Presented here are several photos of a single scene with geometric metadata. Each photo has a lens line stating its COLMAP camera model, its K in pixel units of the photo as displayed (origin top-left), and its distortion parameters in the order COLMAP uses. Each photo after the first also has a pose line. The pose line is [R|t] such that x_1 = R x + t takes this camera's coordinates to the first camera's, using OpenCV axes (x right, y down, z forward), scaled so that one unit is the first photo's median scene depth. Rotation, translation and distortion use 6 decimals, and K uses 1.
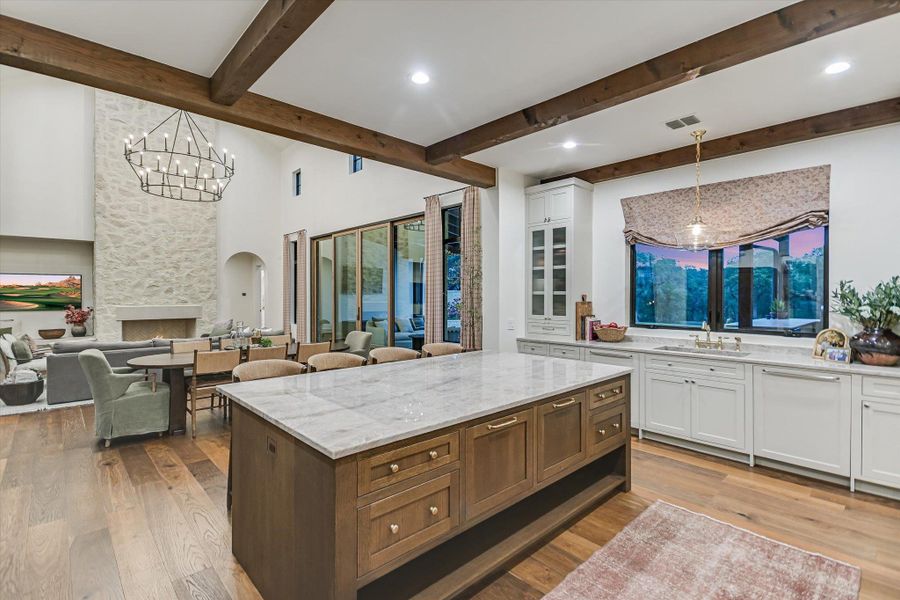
lens RADIAL K [[418.3, 0, 451.6], [0, 418.3, 295.8], [0, 0, 1]] dist [0.018088, -0.011548]
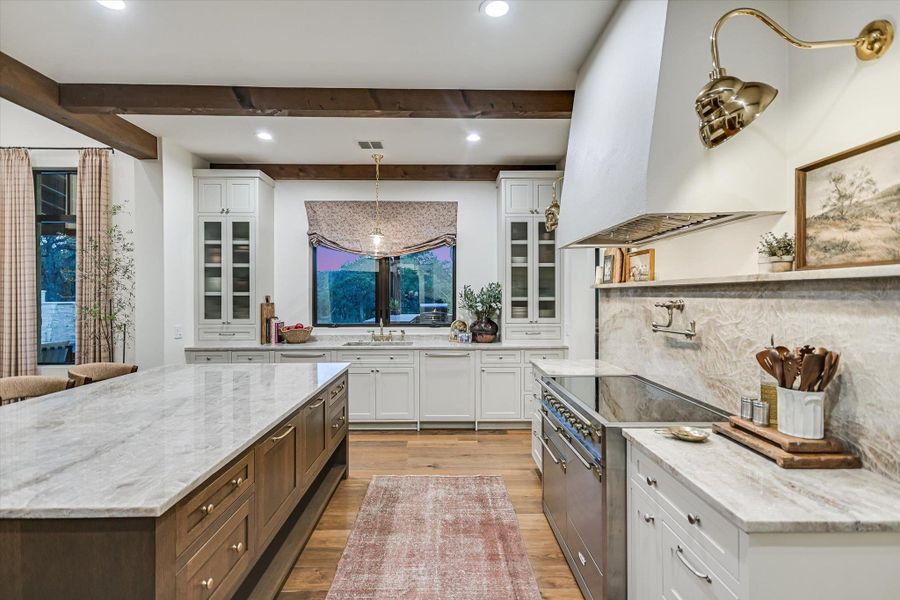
lens RADIAL K [[443.1, 0, 448.5], [0, 443.1, 296.8], [0, 0, 1]] dist [0.003244, -0.000194]
pose [[0.672623, -0.004259, 0.739973, -0.148108], [0.003976, 0.999990, 0.002141, -0.000647], [-0.739974, 0.001502, 0.672634, 0.024080]]
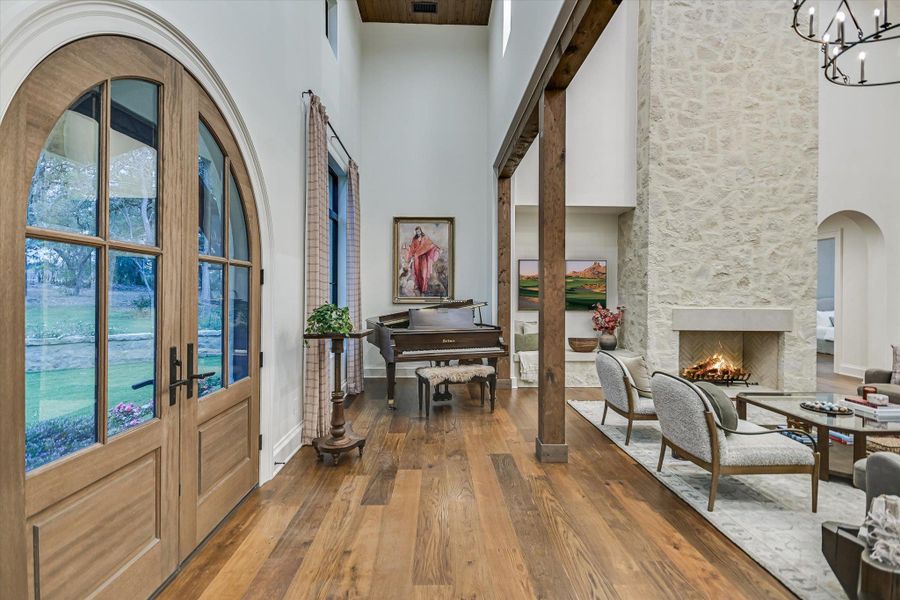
lens RADIAL K [[423.5, 0, 449.5], [0, 423.5, 294.7], [0, 0, 1]] dist [0.038202, -0.020658]
pose [[0.747373, 0.007513, -0.664362, -1.150795], [-0.009585, 0.999954, 0.000526, 0.017193], [0.664335, 0.005974, 0.747411, 0.576754]]
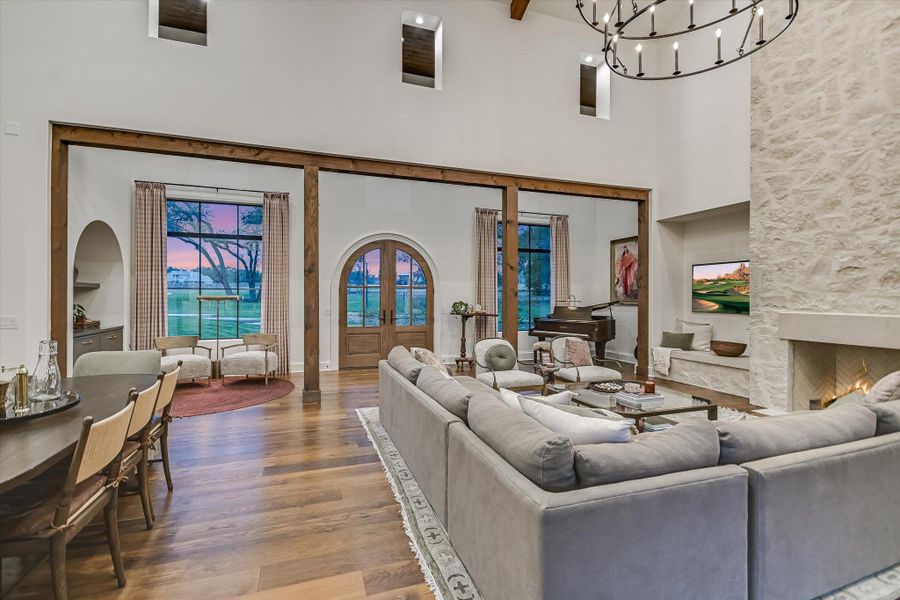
lens RADIAL K [[418.3, 0, 451.6], [0, 418.3, 295.8], [0, 0, 1]] dist [0.018088, -0.011548]
pose [[-0.402748, -0.002035, -0.915309, -0.275402], [-0.003990, 0.999992, -0.000468, 0.013630], [0.915302, 0.003464, -0.402753, 1.543844]]
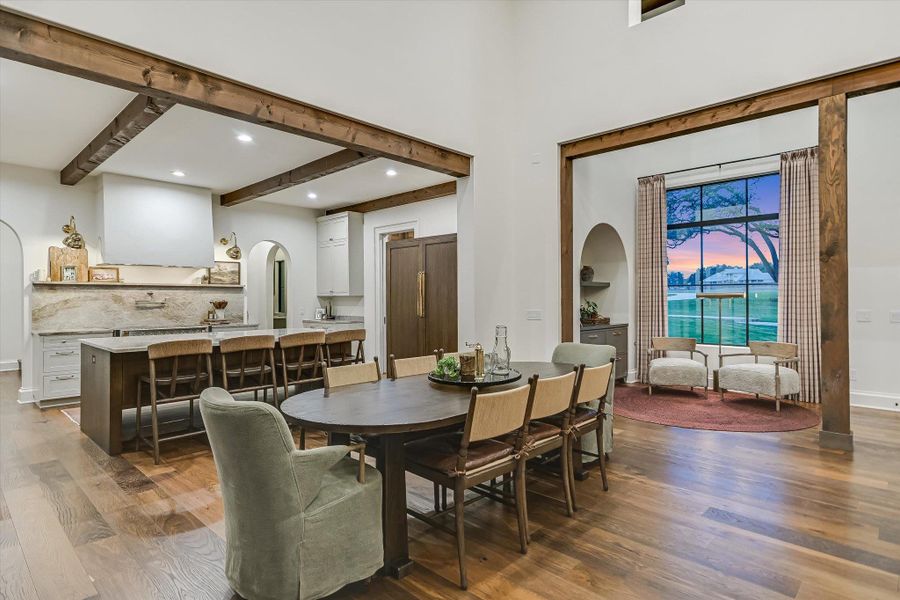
lens RADIAL K [[489.1, 0, 443.7], [0, 489.1, 297.3], [0, 0, 1]] dist [0.022460, -0.000789]
pose [[-0.999020, 0.002759, -0.044165, -0.403432], [0.002740, 0.999996, 0.000481, 0.024400], [0.044166, 0.000360, -0.999024, 1.600435]]
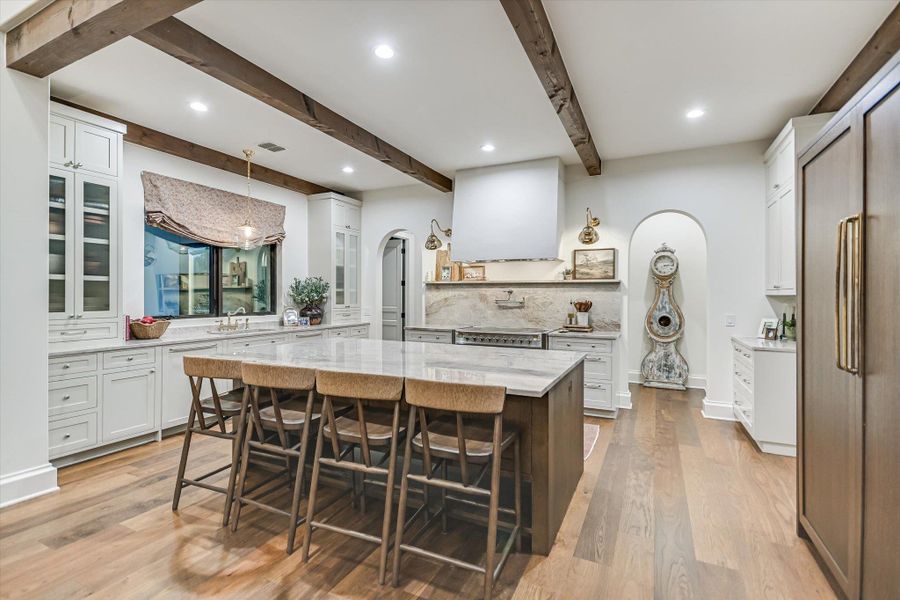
lens RADIAL K [[418.3, 0, 451.6], [0, 418.3, 295.8], [0, 0, 1]] dist [0.018088, -0.011548]
pose [[-0.353393, -0.003906, 0.935467, -0.591985], [-0.001391, 0.999992, 0.003649, 0.018495], [-0.935474, -0.000011, -0.353395, 0.686160]]
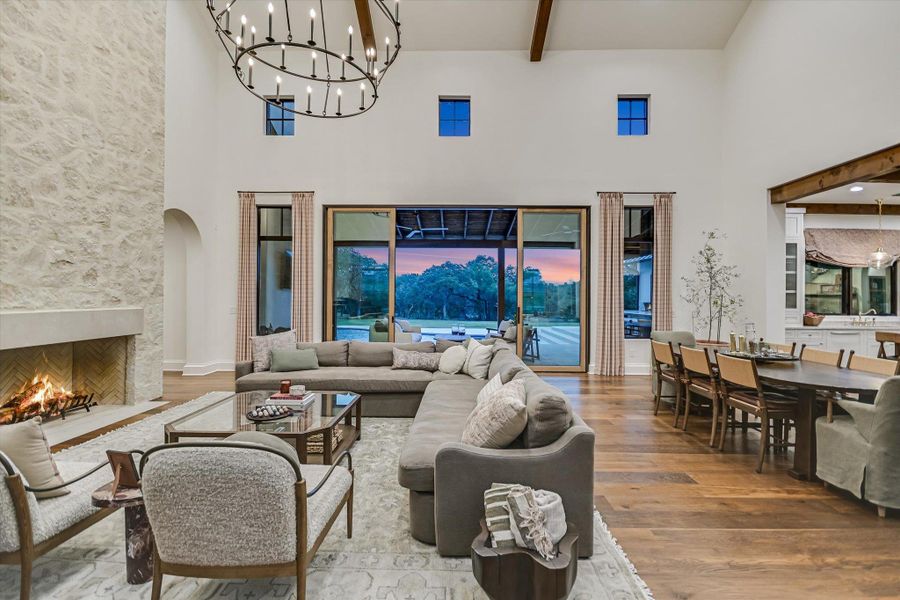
lens RADIAL K [[392.3, 0, 450.0], [0, 392.3, 296.2], [0, 0, 1]] dist [0.022319, -0.020099]
pose [[0.699062, 0.006230, 0.715034, -1.391194], [-0.005888, 0.999978, -0.002956, 0.017744], [-0.715037, -0.002143, 0.699083, 0.886453]]
